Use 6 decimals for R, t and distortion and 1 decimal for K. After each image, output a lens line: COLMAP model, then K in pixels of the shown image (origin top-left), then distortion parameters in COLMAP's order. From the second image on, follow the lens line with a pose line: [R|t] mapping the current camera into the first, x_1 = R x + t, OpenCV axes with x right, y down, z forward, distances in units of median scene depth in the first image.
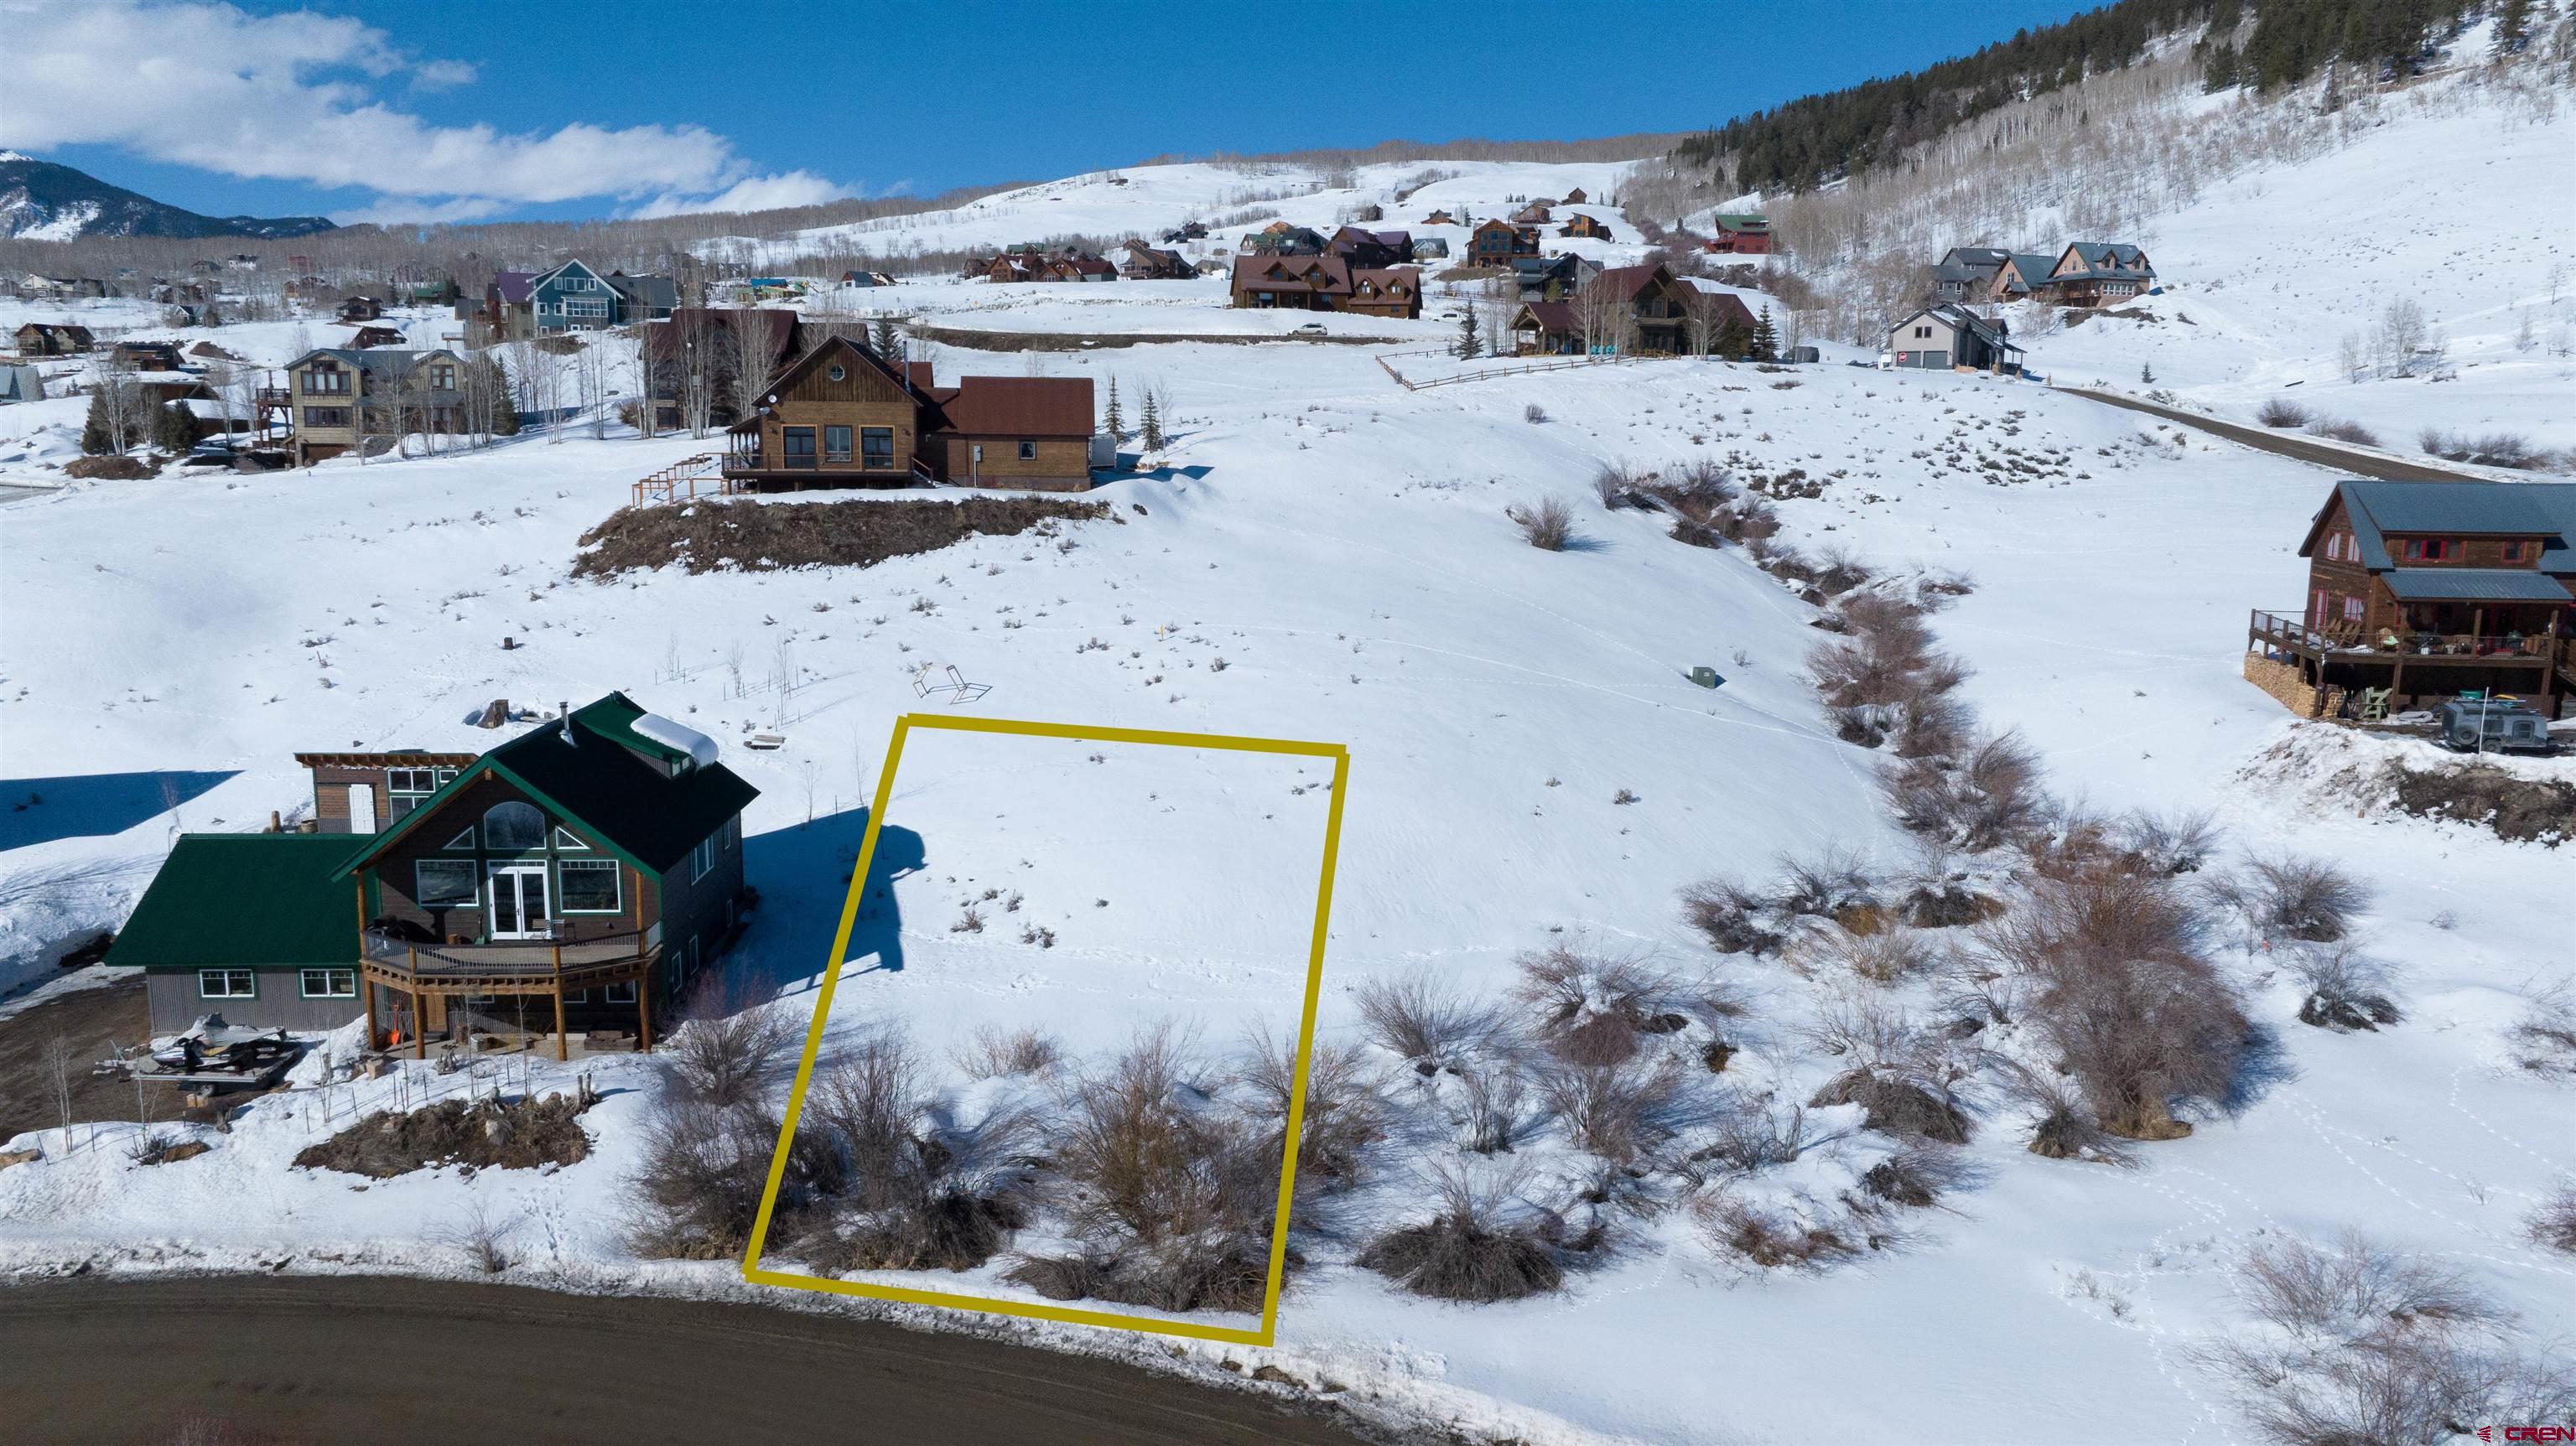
lens RADIAL K [[1815.4, 0, 1303.3], [0, 1815.4, 728.2], [0, 0, 1]] dist [-0.032246, 0.035357]
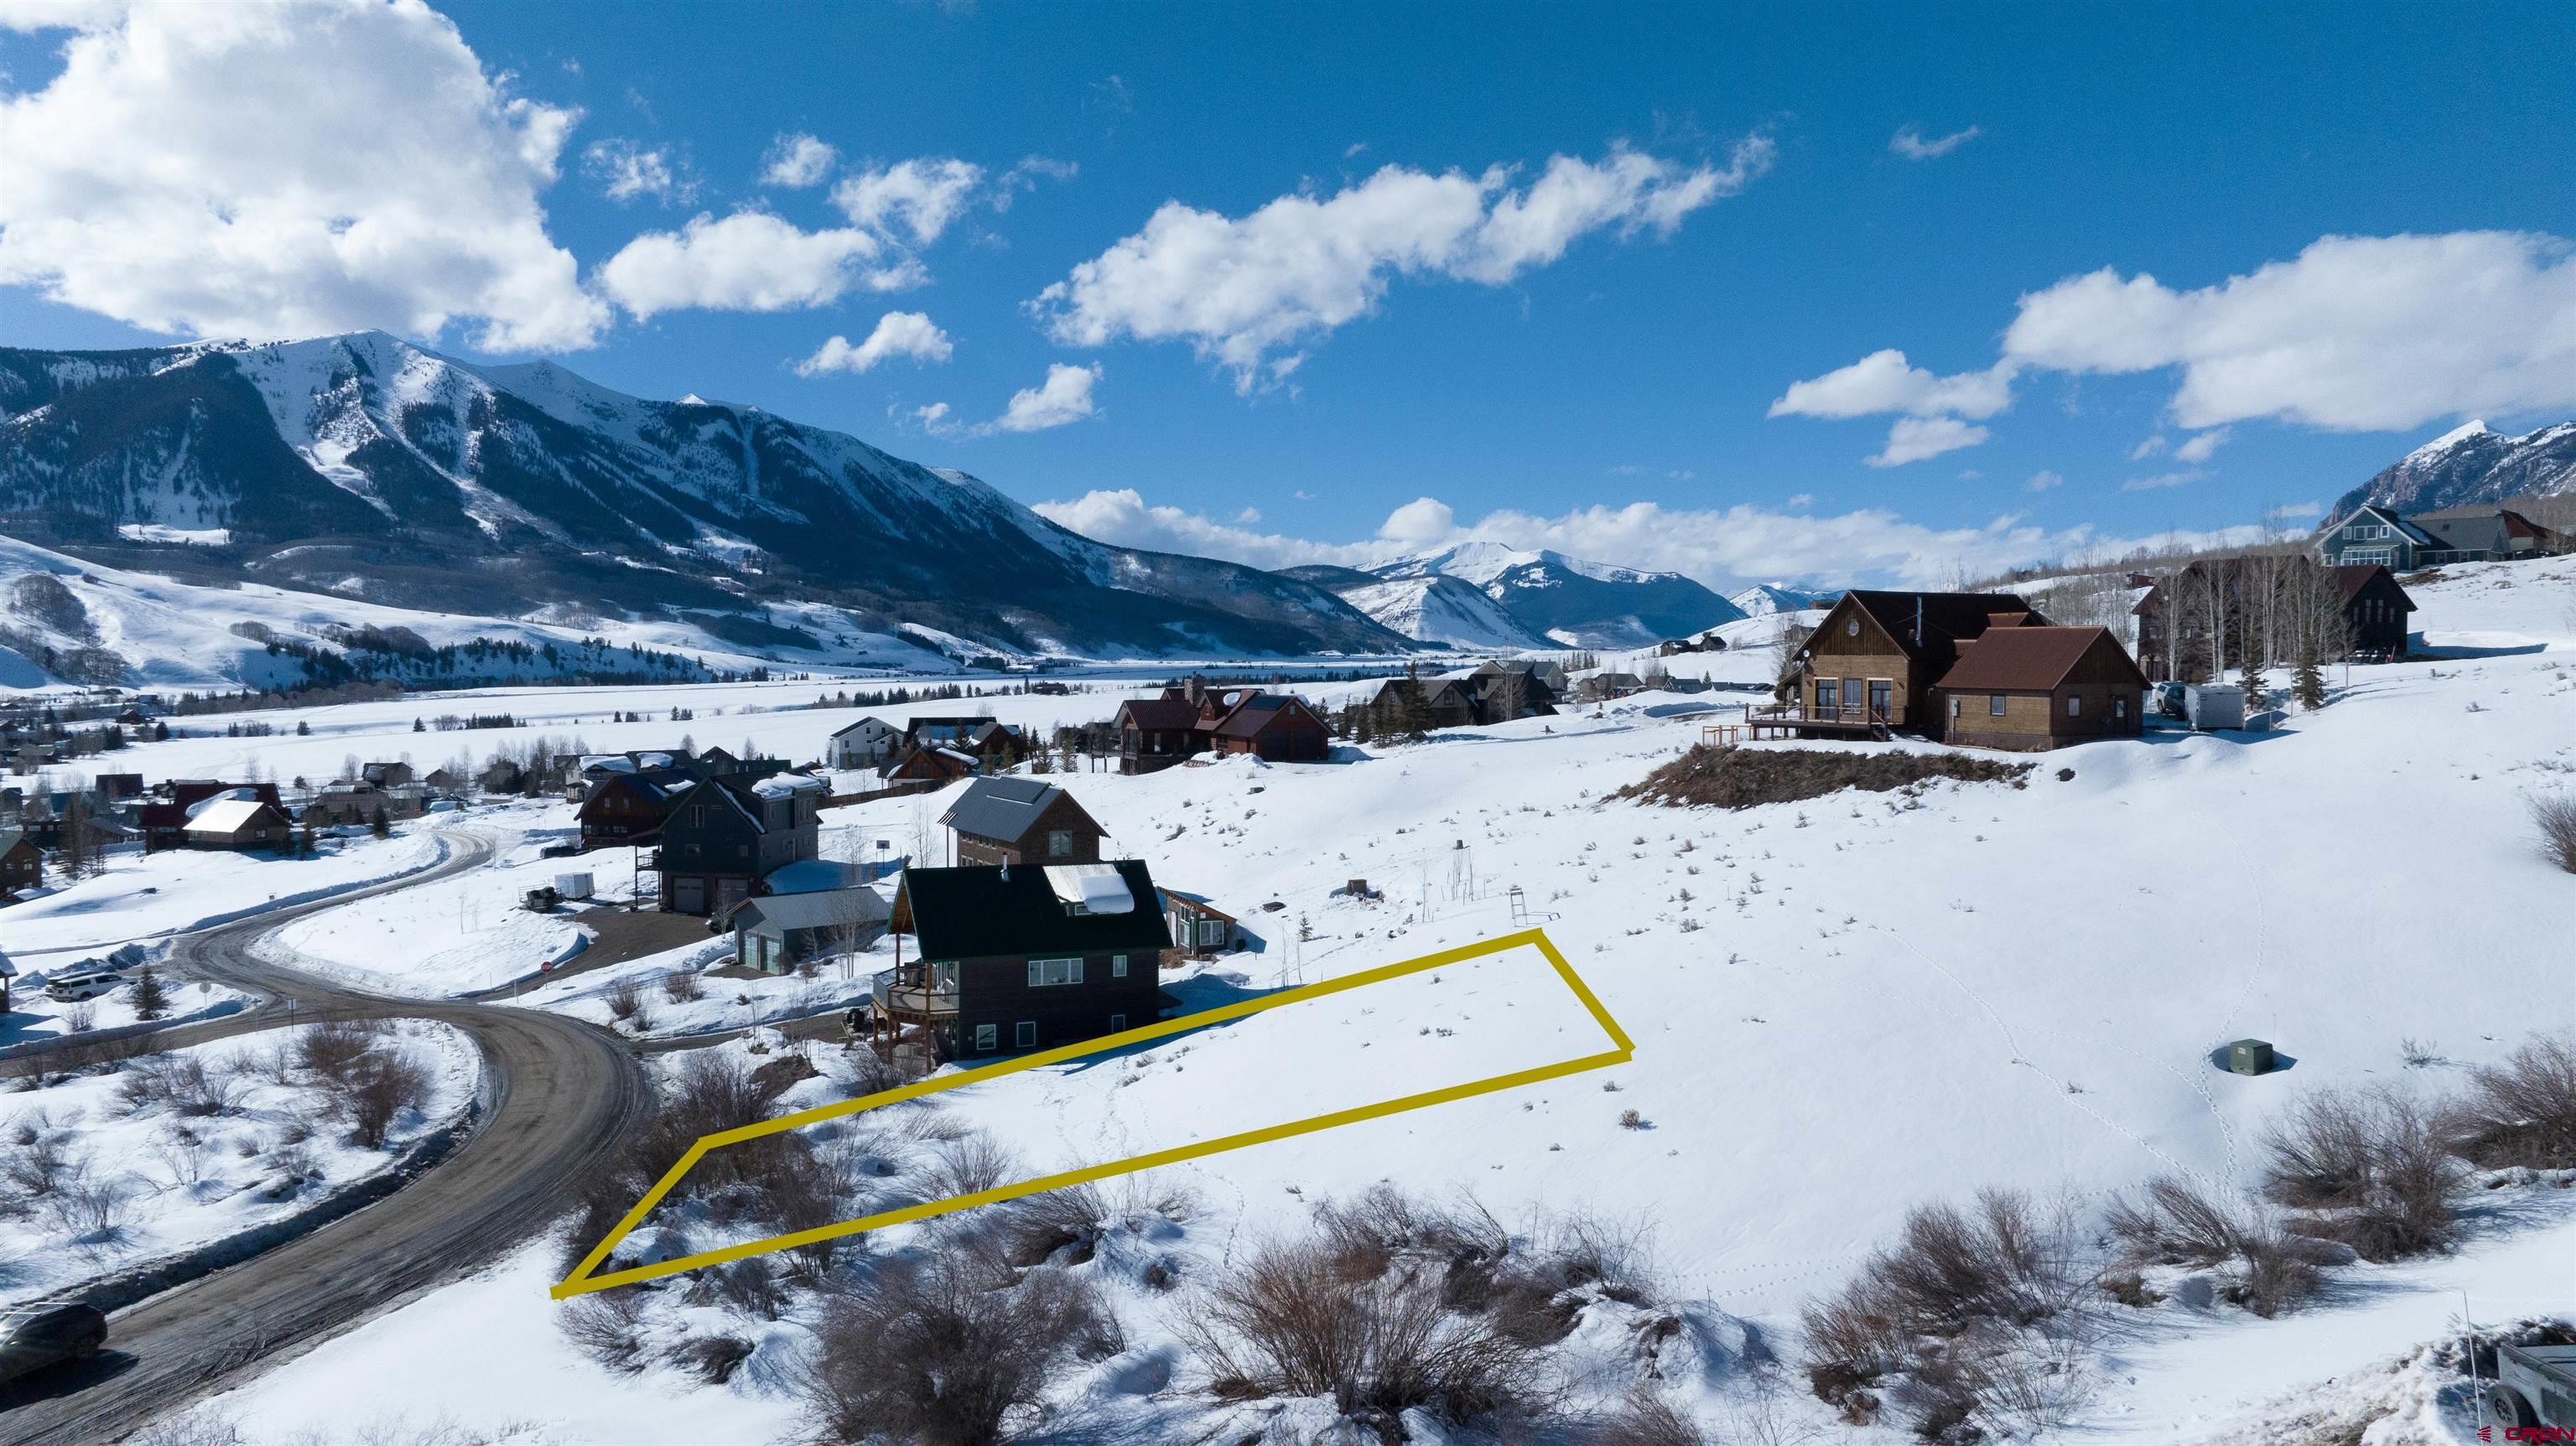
lens RADIAL K [[1812.6, 0, 1294.8], [0, 1812.6, 702.9], [0, 0, 1]] dist [-0.019120, -0.005048]
pose [[0.329309, 0.011946, -0.944147, 0.456106], [-0.157110, 0.986674, -0.042315, -0.045453], [0.931060, 0.162270, 0.326798, 0.279895]]
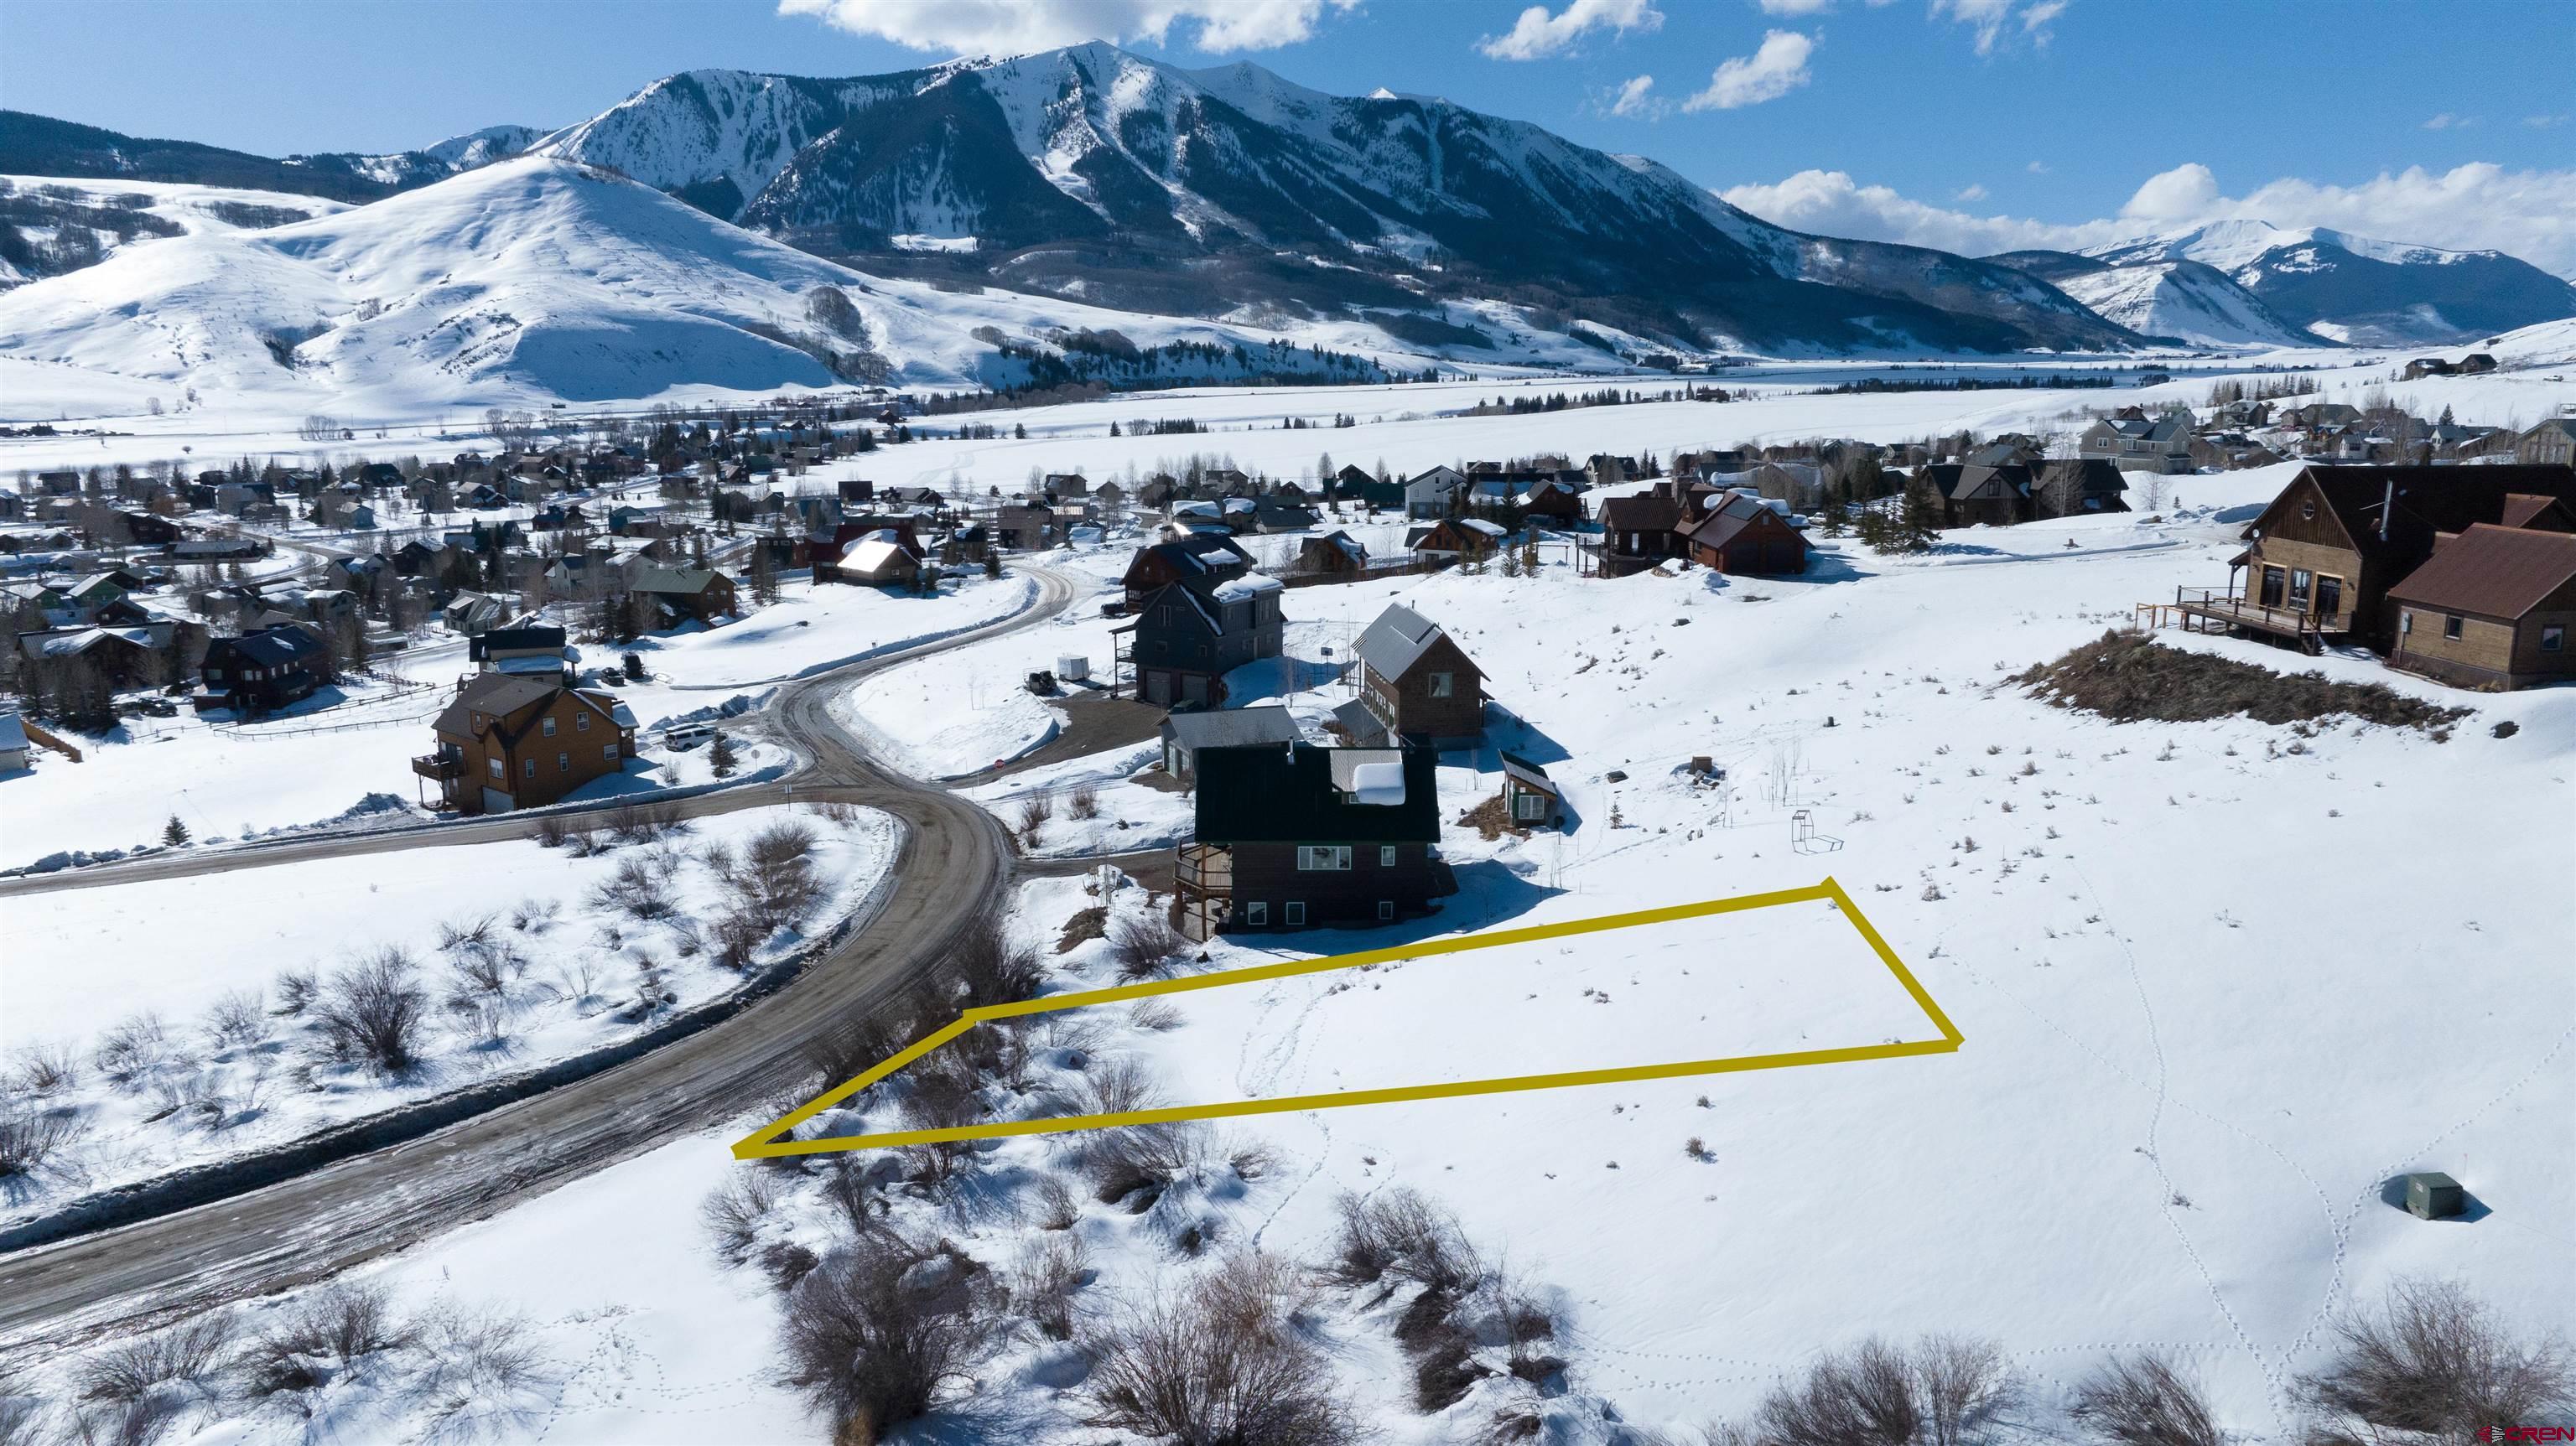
lens RADIAL K [[1806.9, 0, 1297.7], [0, 1806.9, 715.4], [0, 0, 1]] dist [-0.021349, -0.001062]
pose [[-0.032241, 0.186559, -0.981915, 0.470242], [-0.170142, 0.967062, 0.189324, -0.135587], [0.984892, 0.173169, 0.000562, 0.399284]]
